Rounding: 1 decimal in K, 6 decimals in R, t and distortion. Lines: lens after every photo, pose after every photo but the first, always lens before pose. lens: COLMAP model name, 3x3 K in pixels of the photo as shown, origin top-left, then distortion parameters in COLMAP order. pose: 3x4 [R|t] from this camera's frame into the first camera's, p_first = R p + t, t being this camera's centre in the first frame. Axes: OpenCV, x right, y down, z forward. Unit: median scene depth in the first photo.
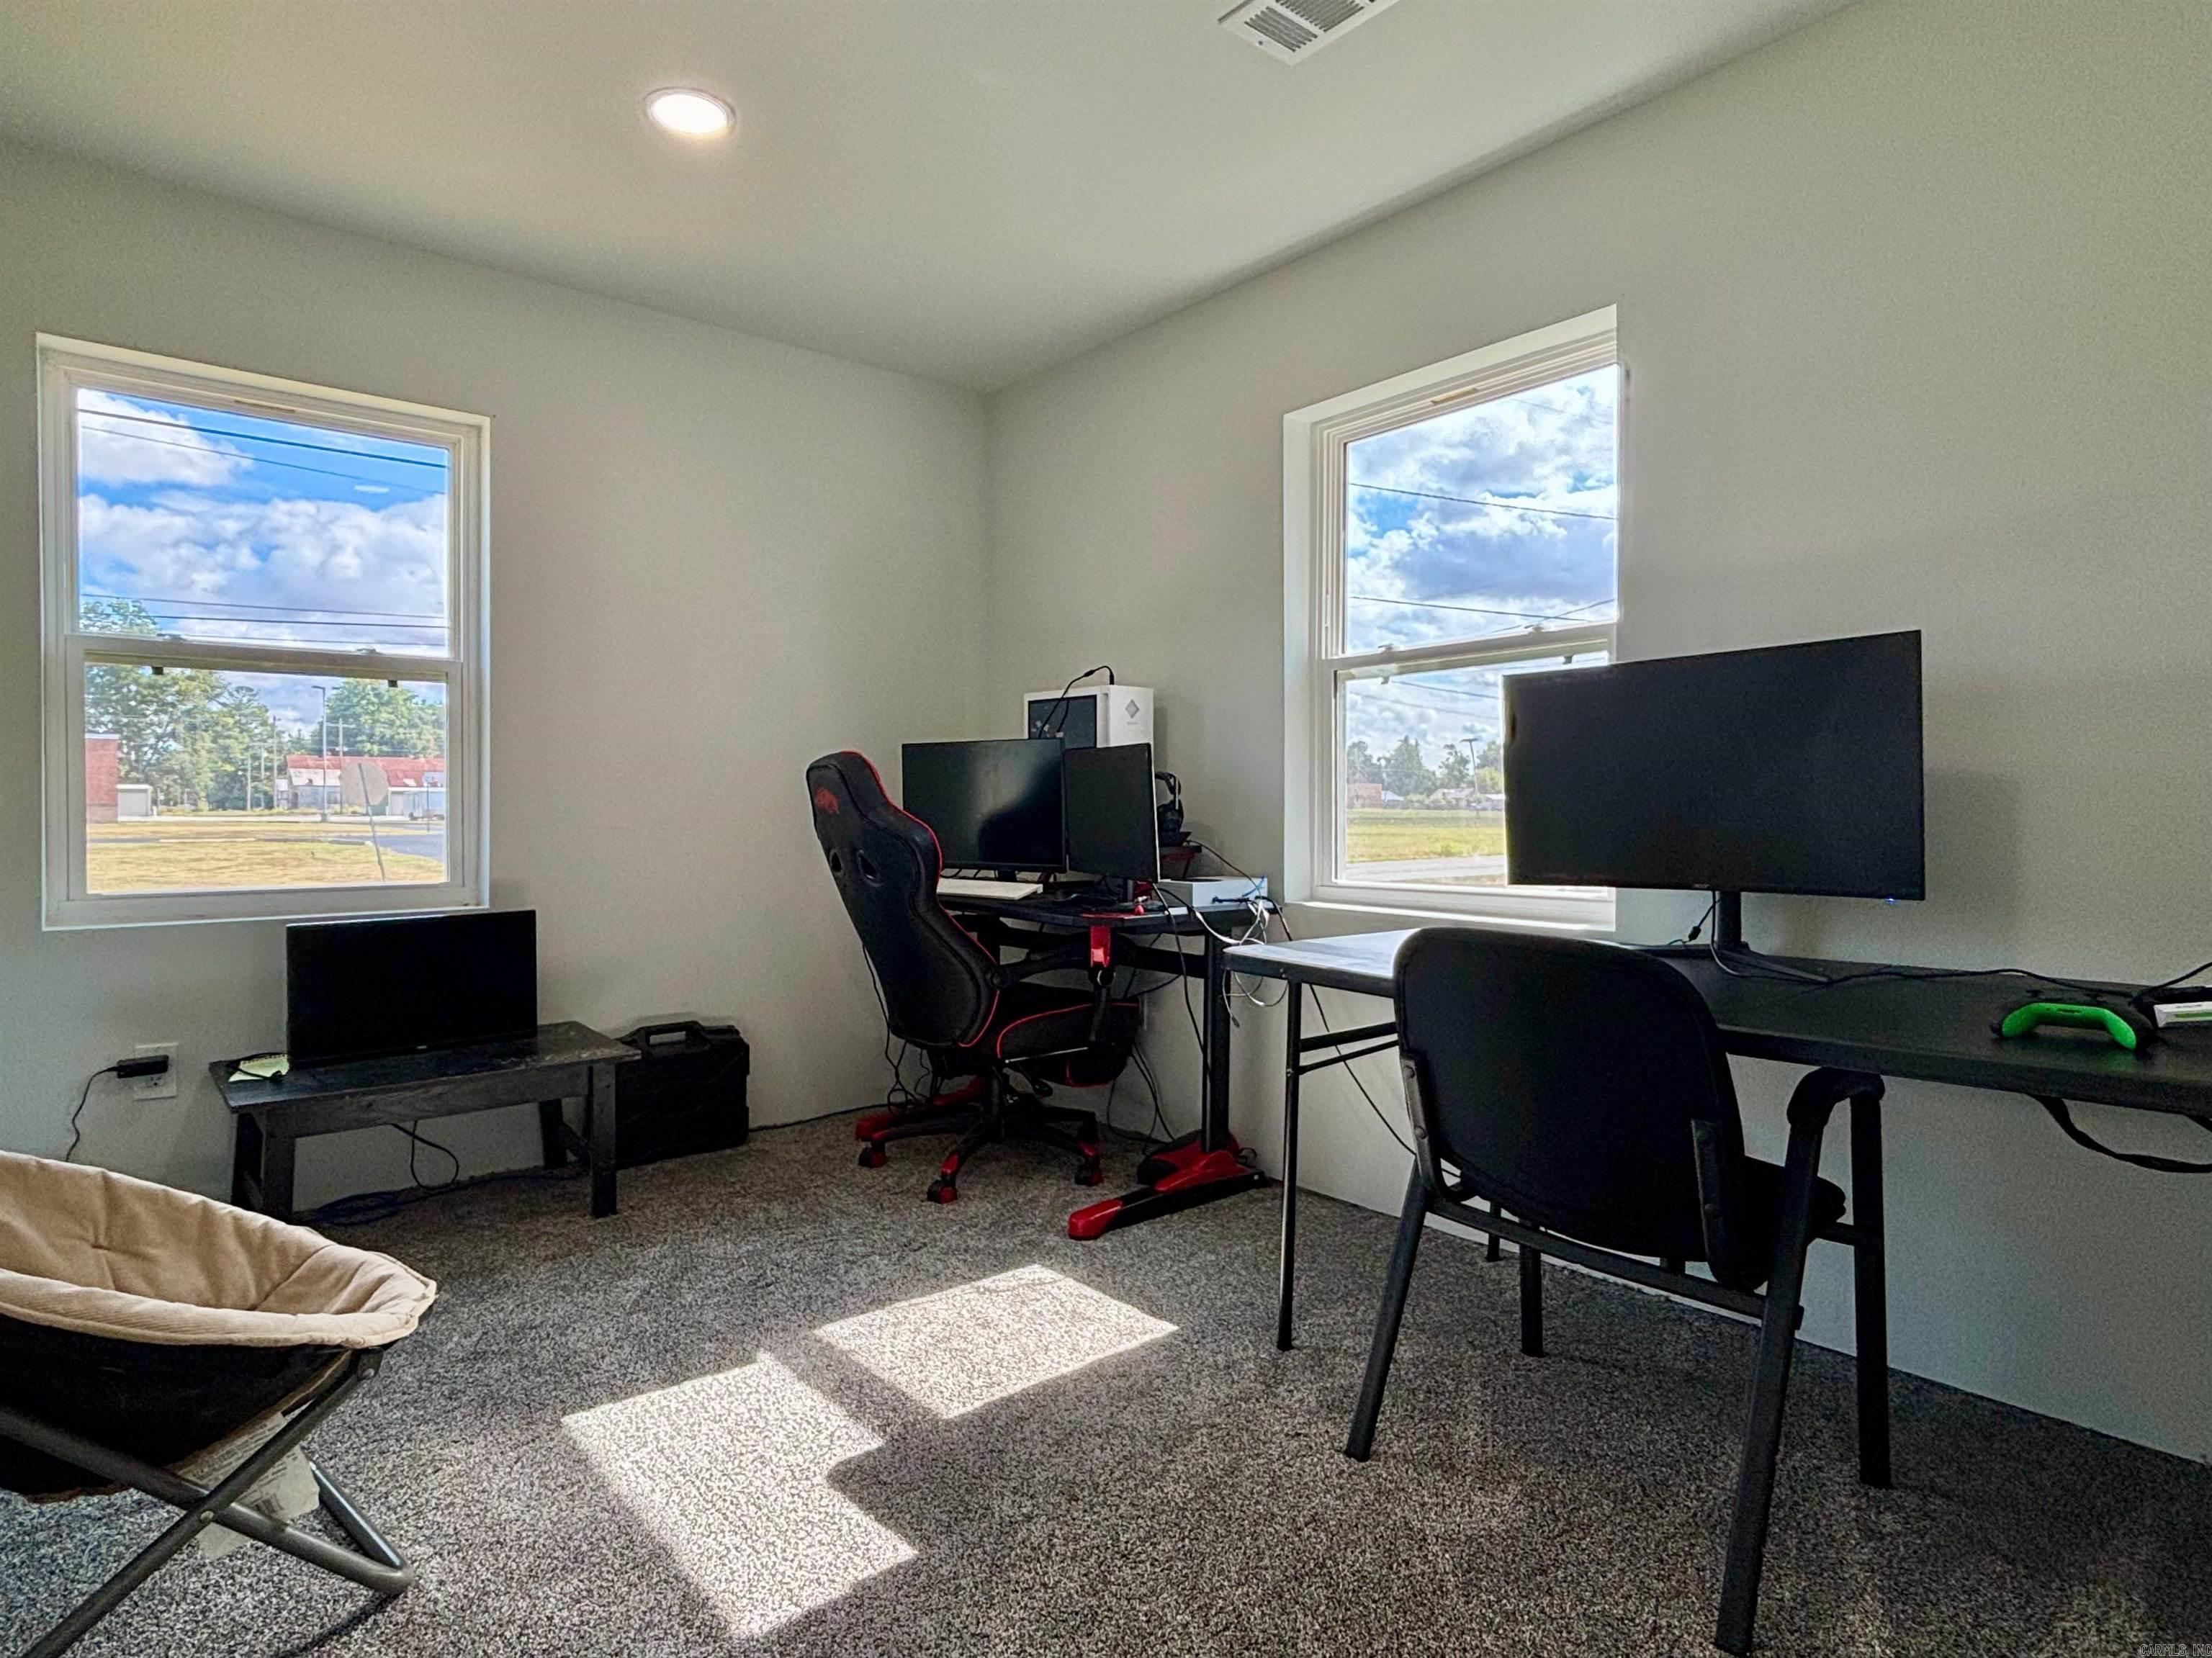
lens RADIAL K [[1234.0, 0, 1098.1], [0, 1234.0, 821.3], [0, 0, 1]] dist [0.035906, -0.068182]
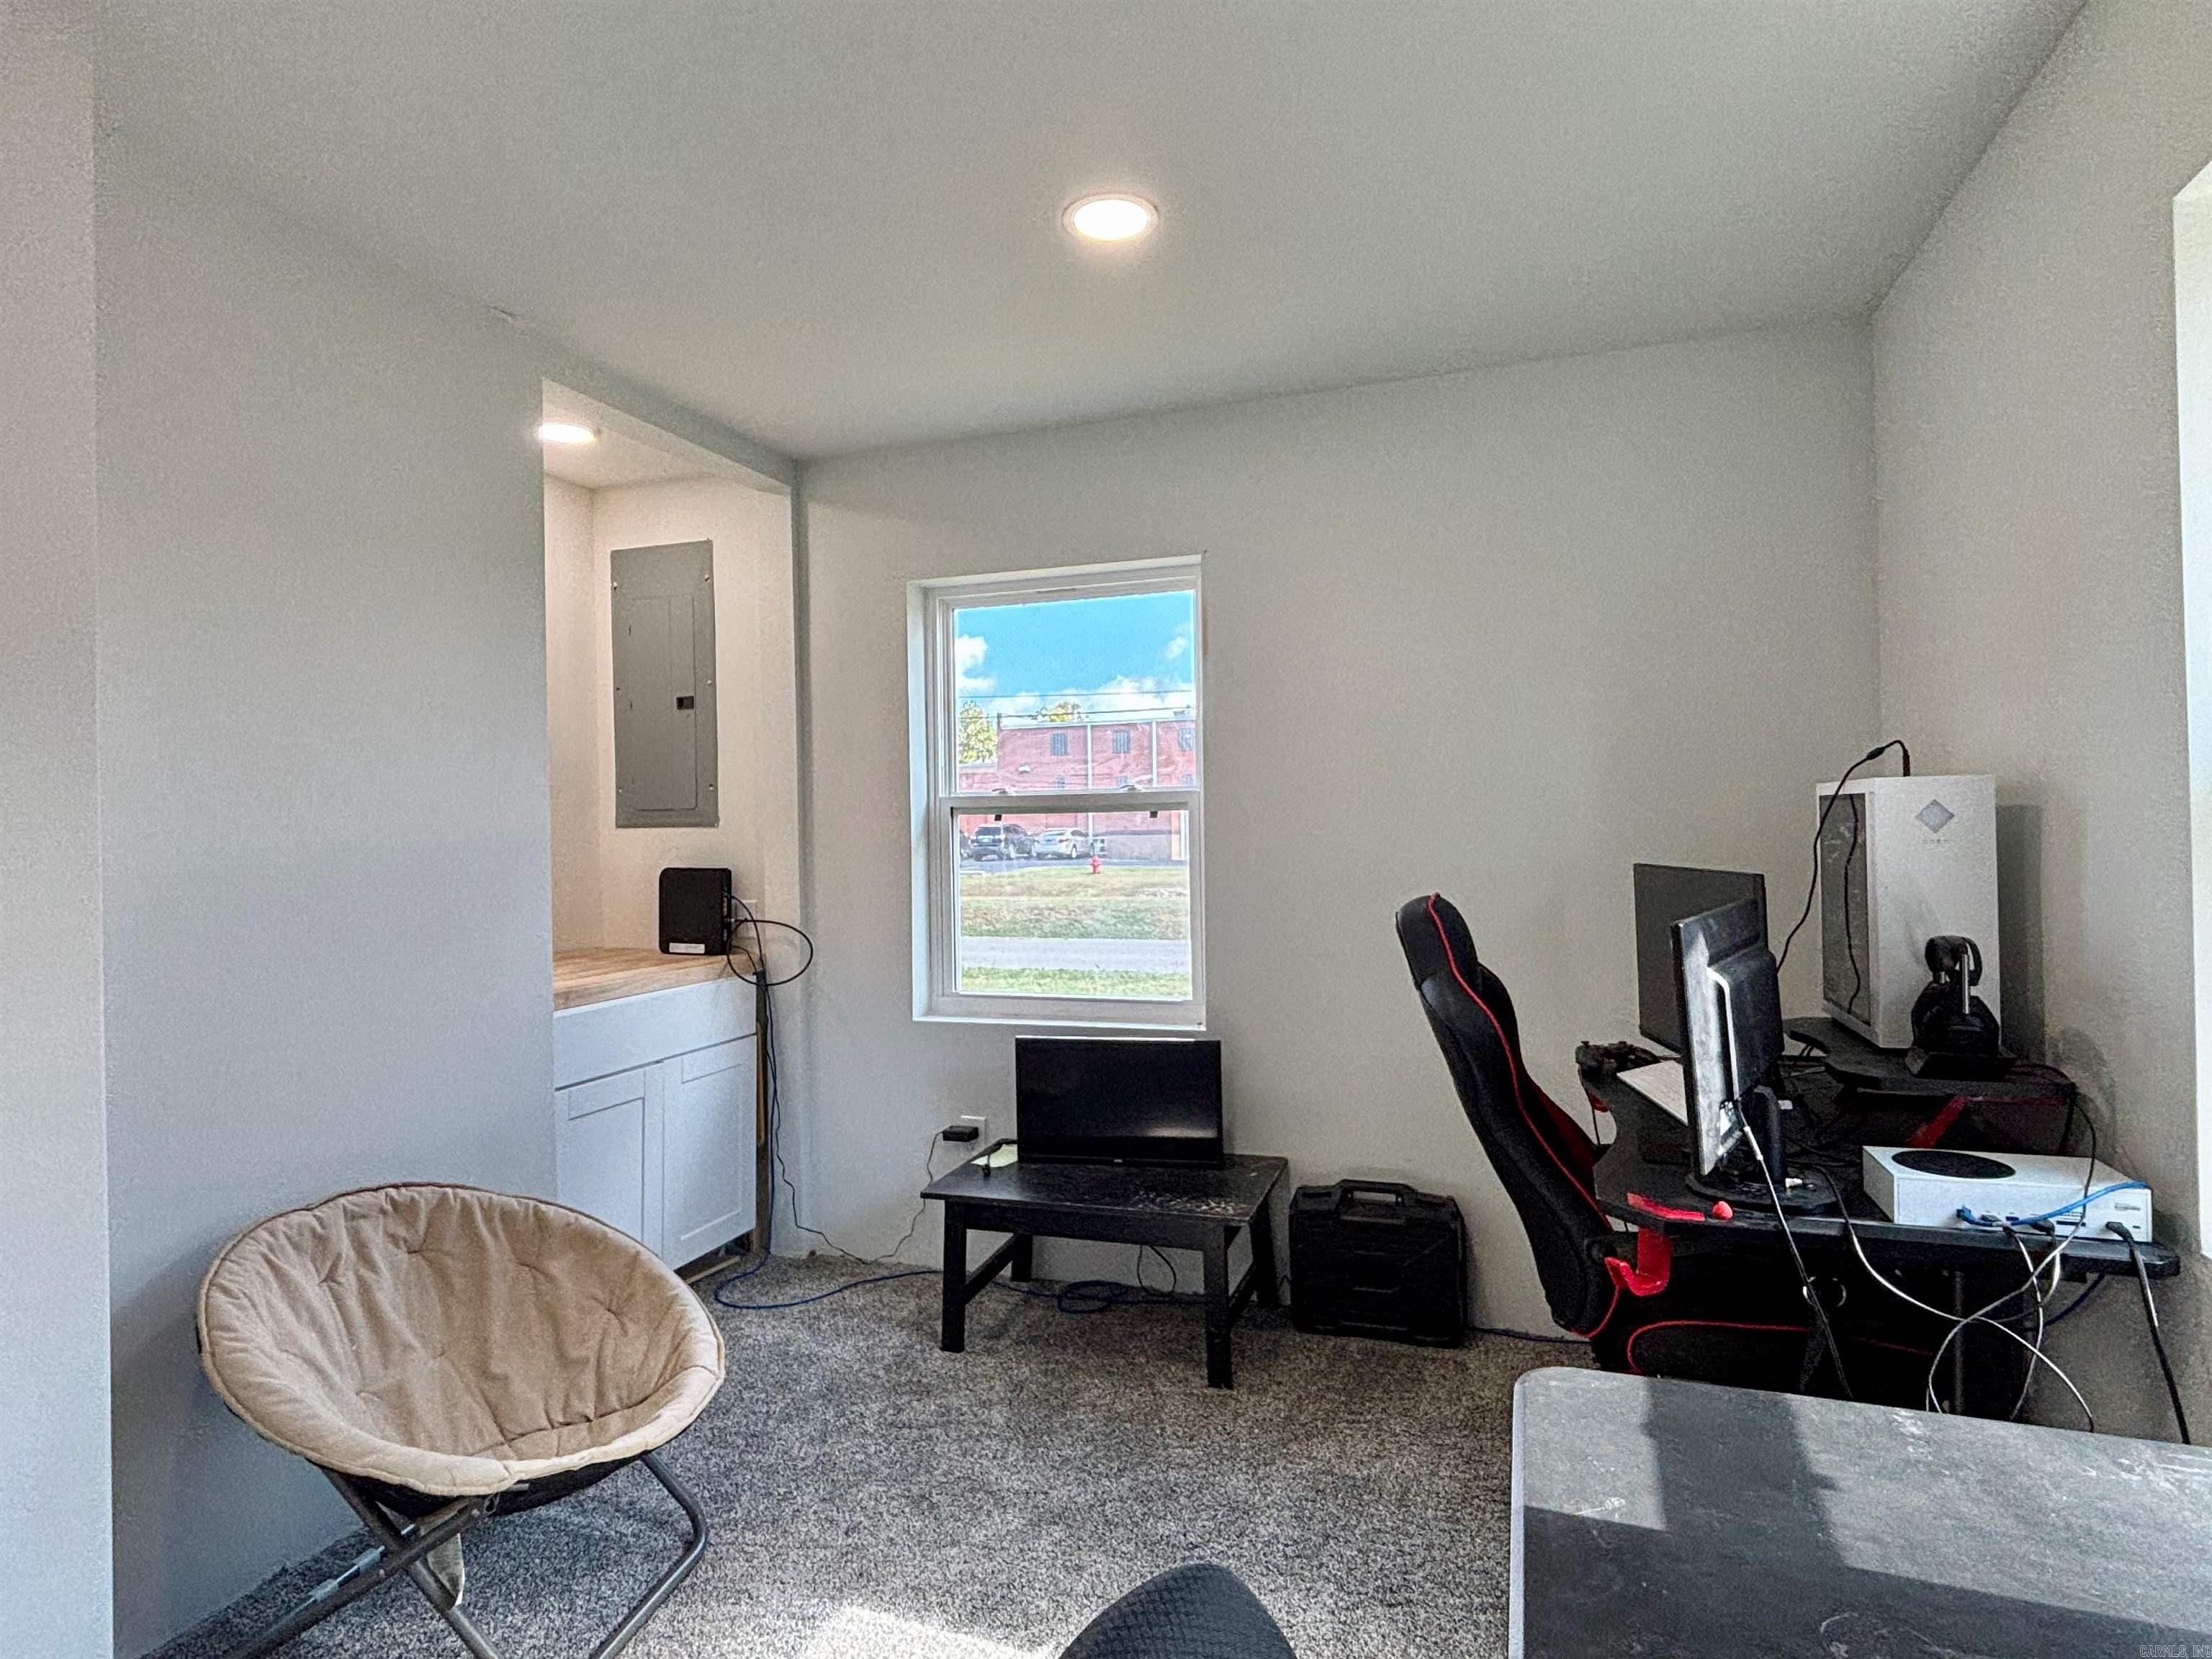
lens RADIAL K [[1194.9, 0, 1100.9], [0, 1194.9, 820.3], [0, 0, 1]] dist [0.024283, -0.050743]
pose [[0.511310, -0.020442, -0.859153, 0.318726], [0.010696, 0.999791, -0.017423, -0.088730], [0.859330, -0.000281, 0.511422, 0.419929]]
